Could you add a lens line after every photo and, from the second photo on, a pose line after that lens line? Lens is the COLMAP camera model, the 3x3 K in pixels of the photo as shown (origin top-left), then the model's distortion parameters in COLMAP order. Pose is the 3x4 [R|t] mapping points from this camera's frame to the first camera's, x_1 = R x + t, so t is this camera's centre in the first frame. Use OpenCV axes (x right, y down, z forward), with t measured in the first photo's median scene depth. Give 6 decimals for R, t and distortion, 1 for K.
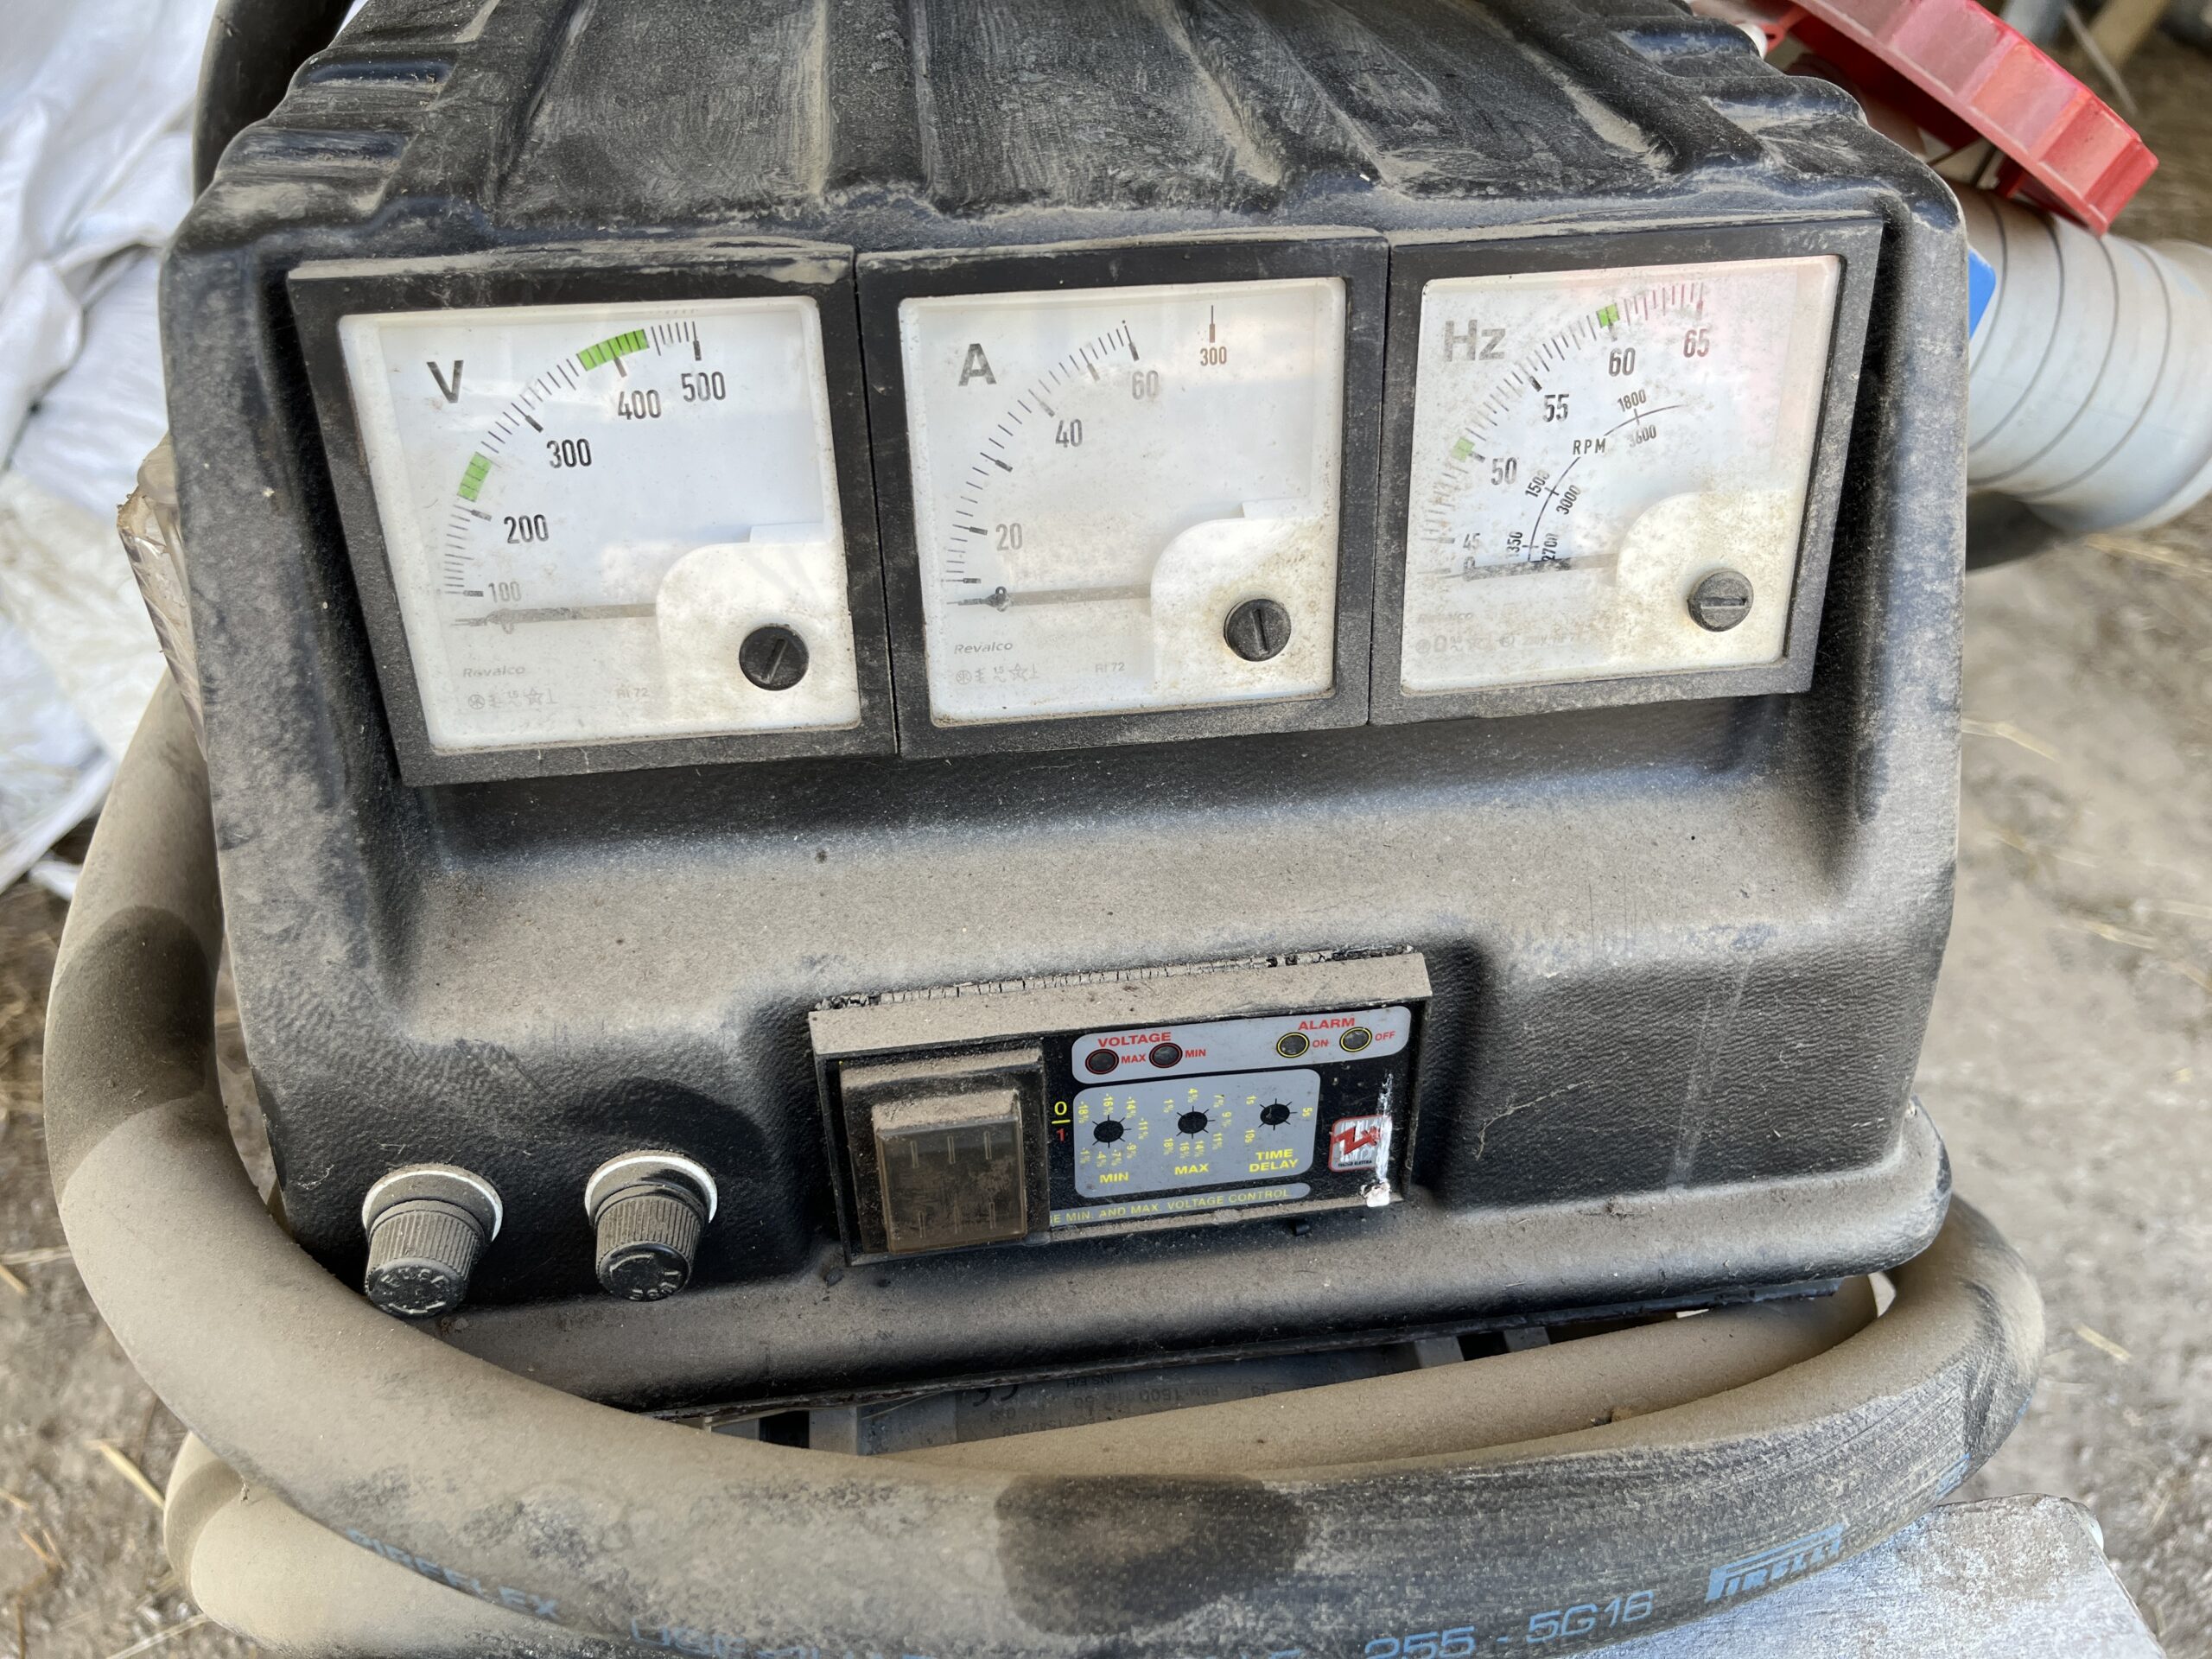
lens RADIAL K [[1715.9, 0, 1118.1], [0, 1715.9, 837.5], [0, 0, 1]] dist [0.053137, -0.098800]
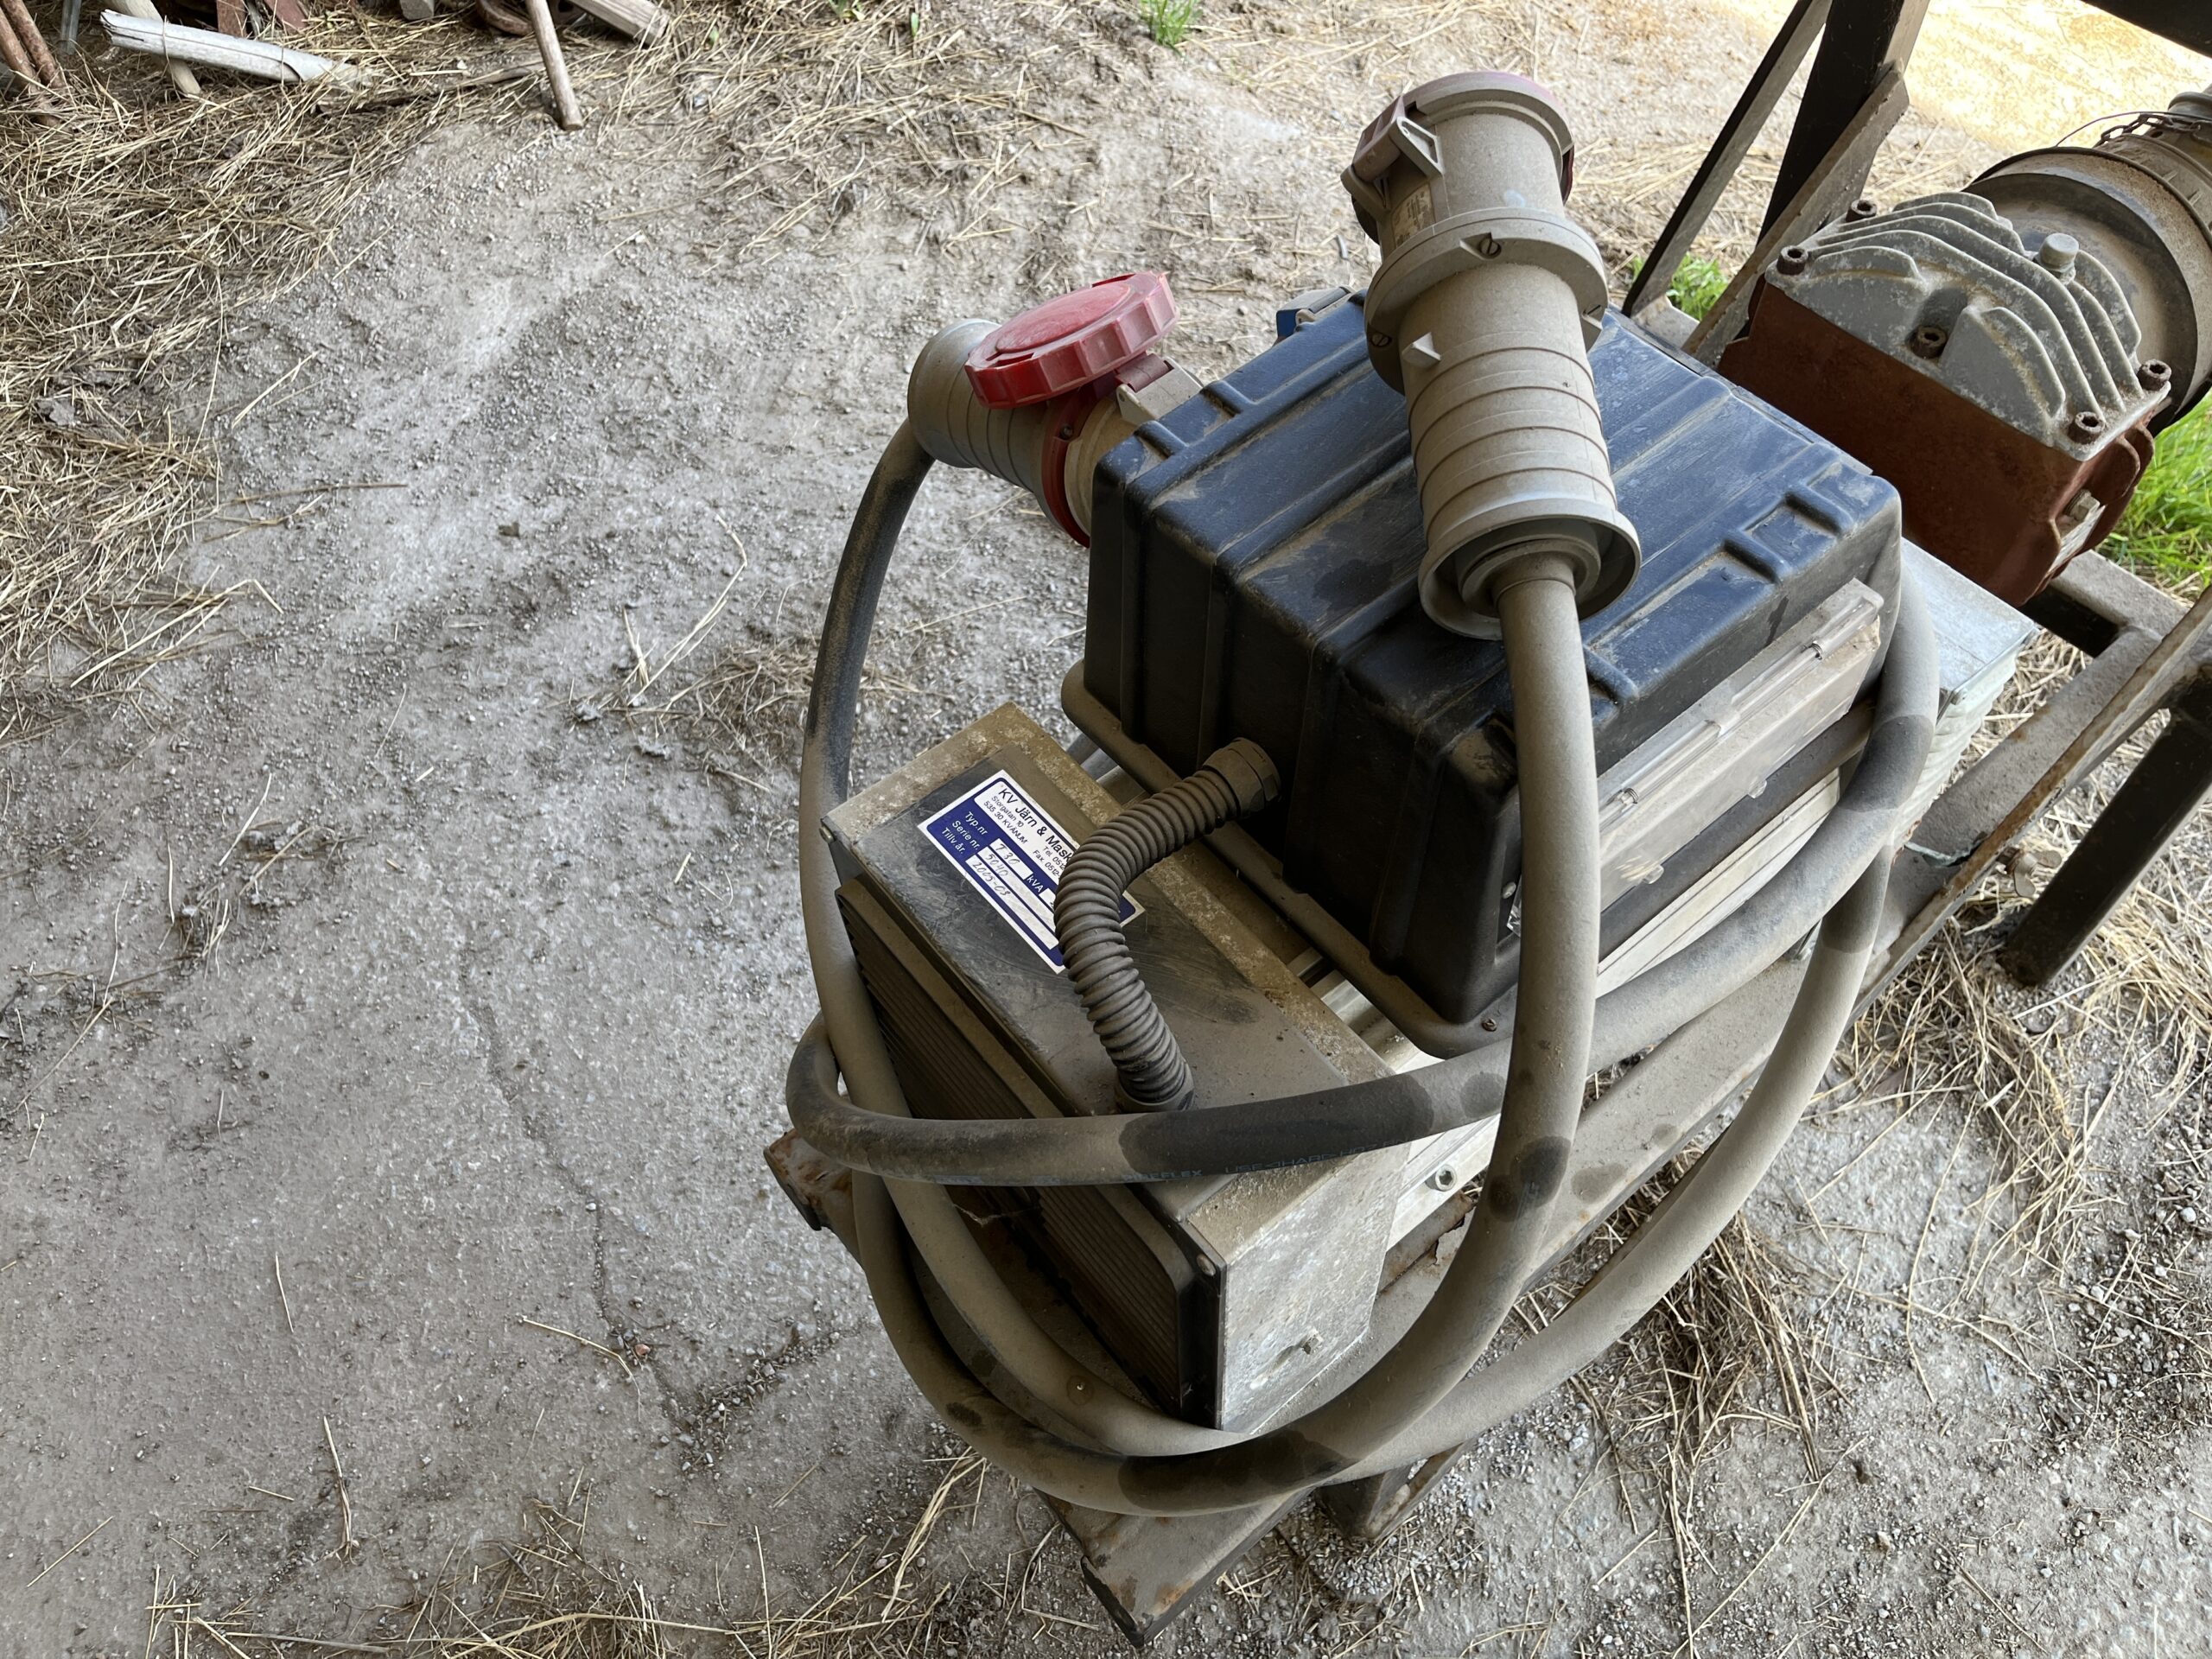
lens RADIAL K [[1684.0, 0, 1106.0], [0, 1684.0, 829.5], [0, 0, 1]] dist [0.045517, -0.083765]
pose [[-0.519386, -0.691692, 0.501796, -1.478669], [0.567714, 0.159597, 0.807607, -2.981745], [-0.638701, 0.704337, 0.309791, 1.147178]]
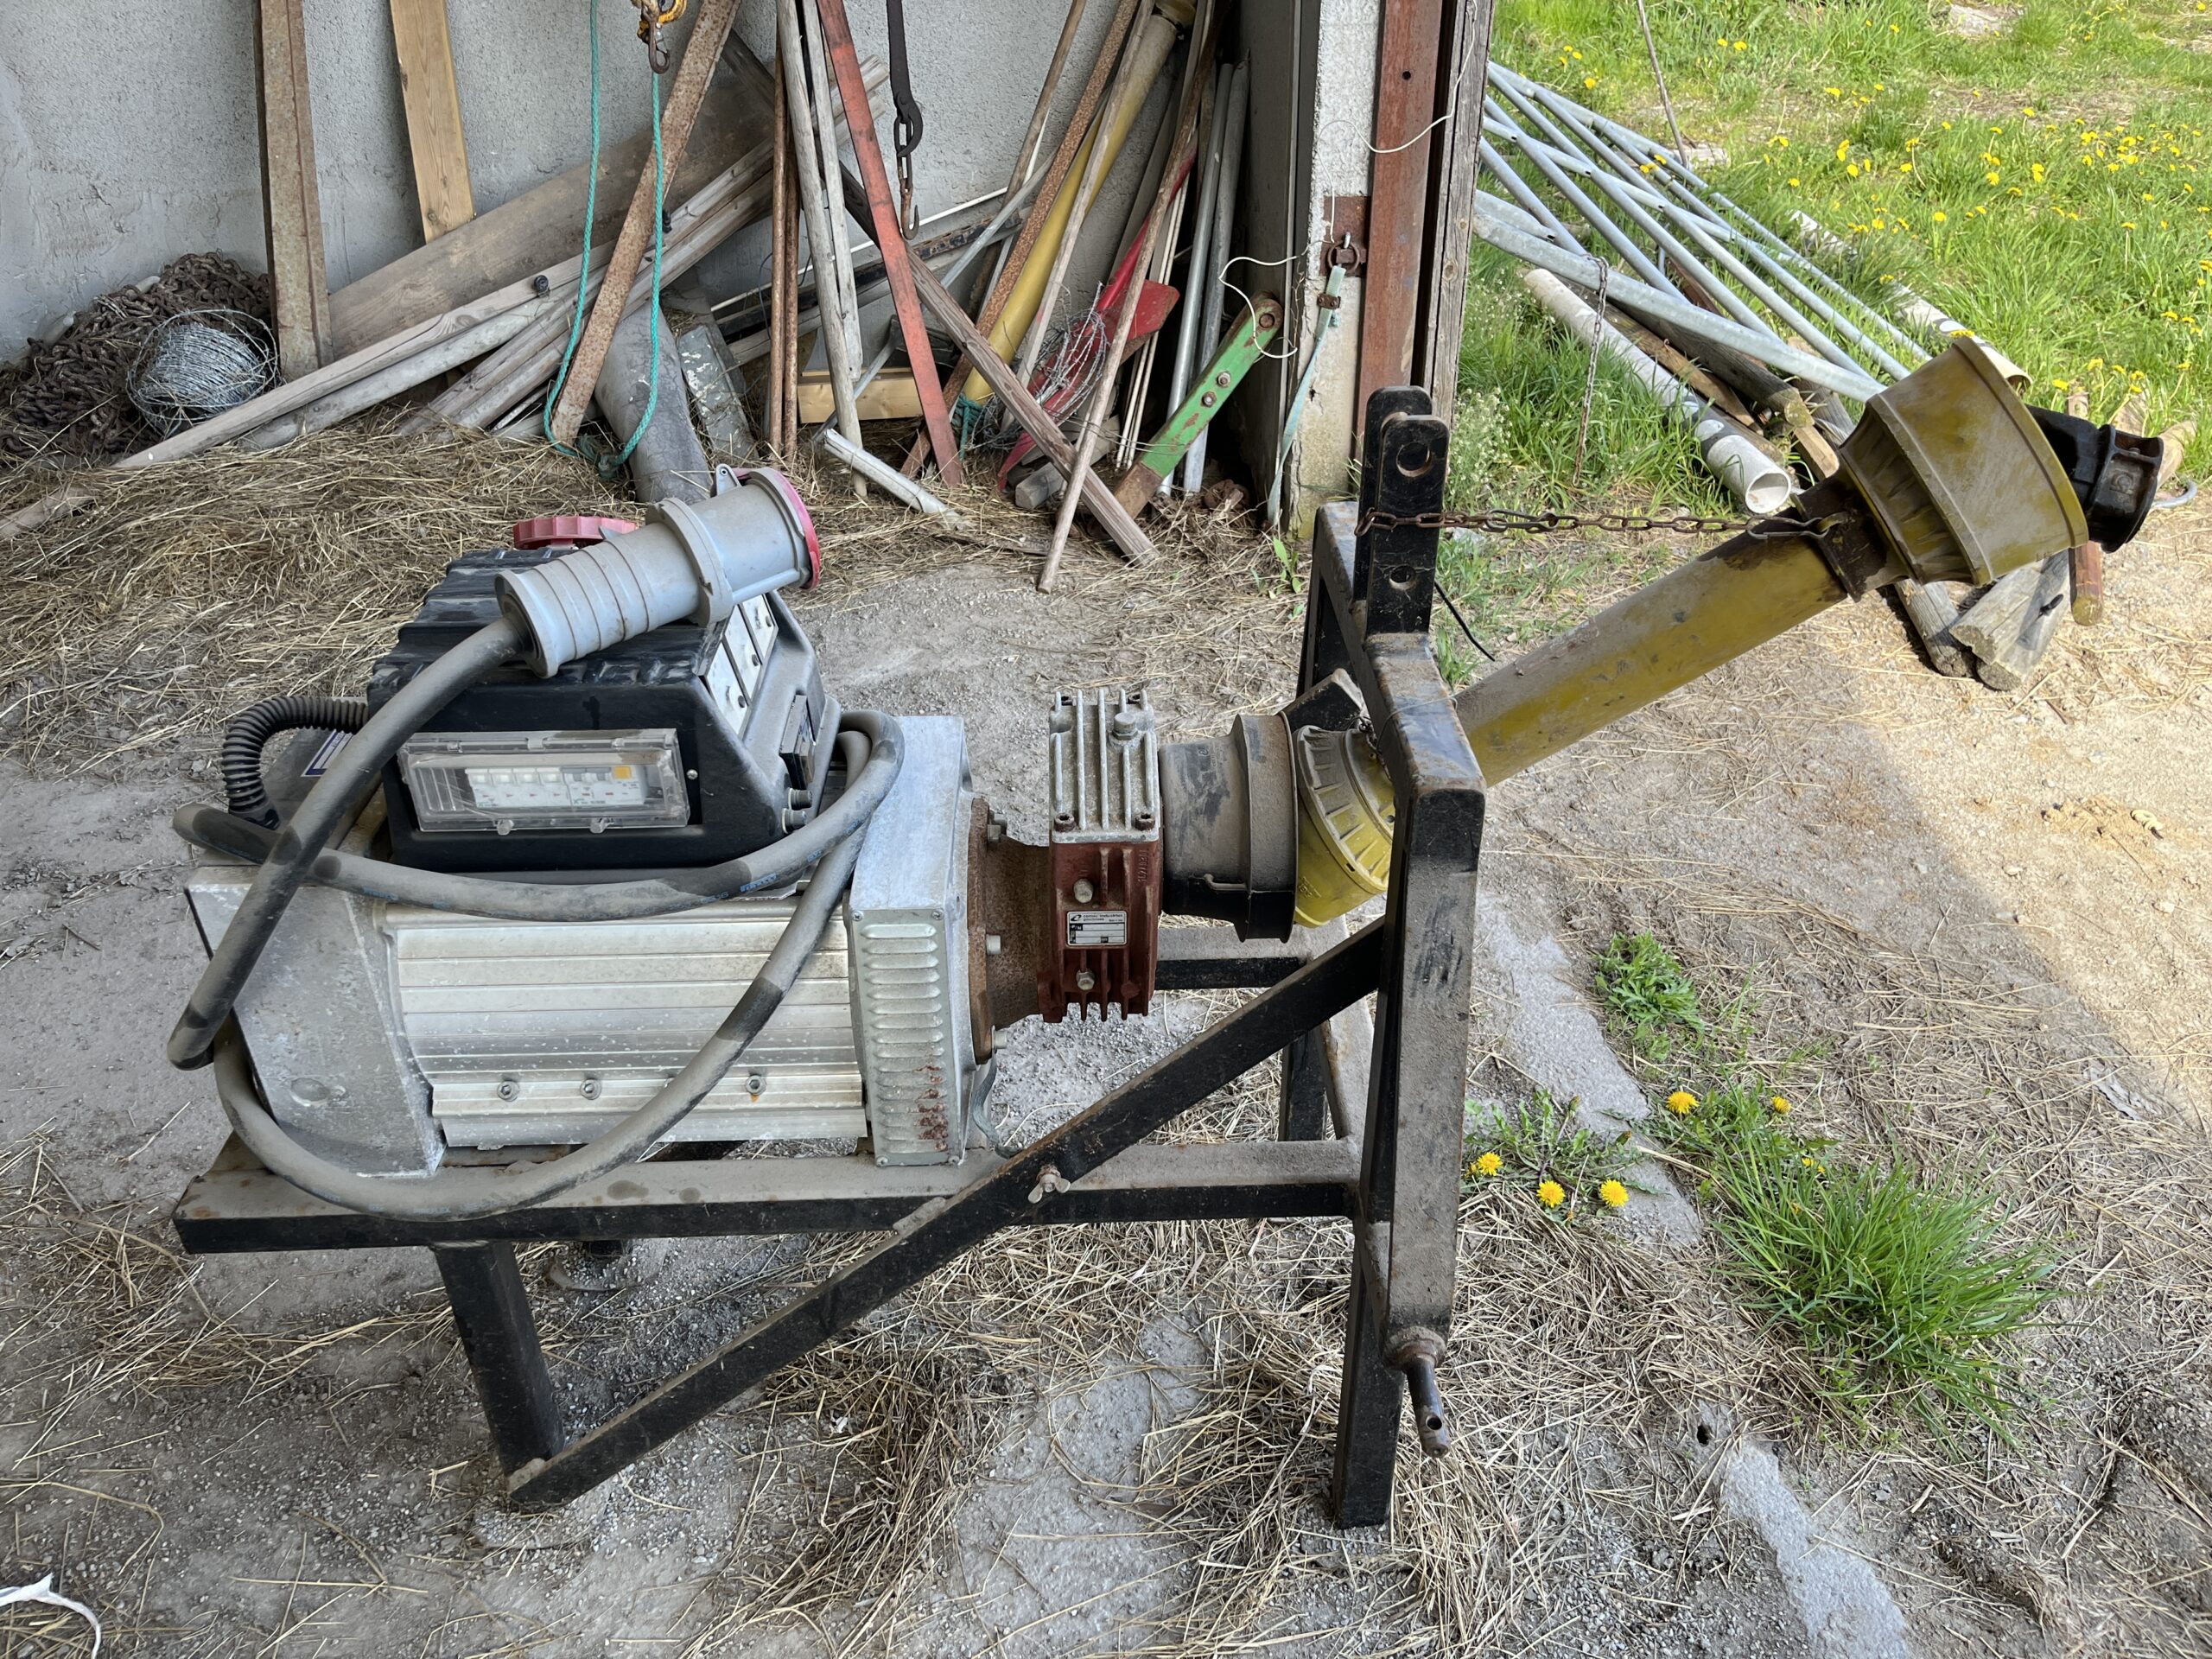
lens RADIAL K [[1674.8, 0, 1132.2], [0, 1674.8, 839.8], [0, 0, 1]] dist [0.079129, -0.109356]
pose [[0.104507, -0.553821, 0.826051, -4.319783], [0.624610, 0.682901, 0.378825, -0.961308], [-0.773913, 0.476370, 0.417290, -1.810987]]
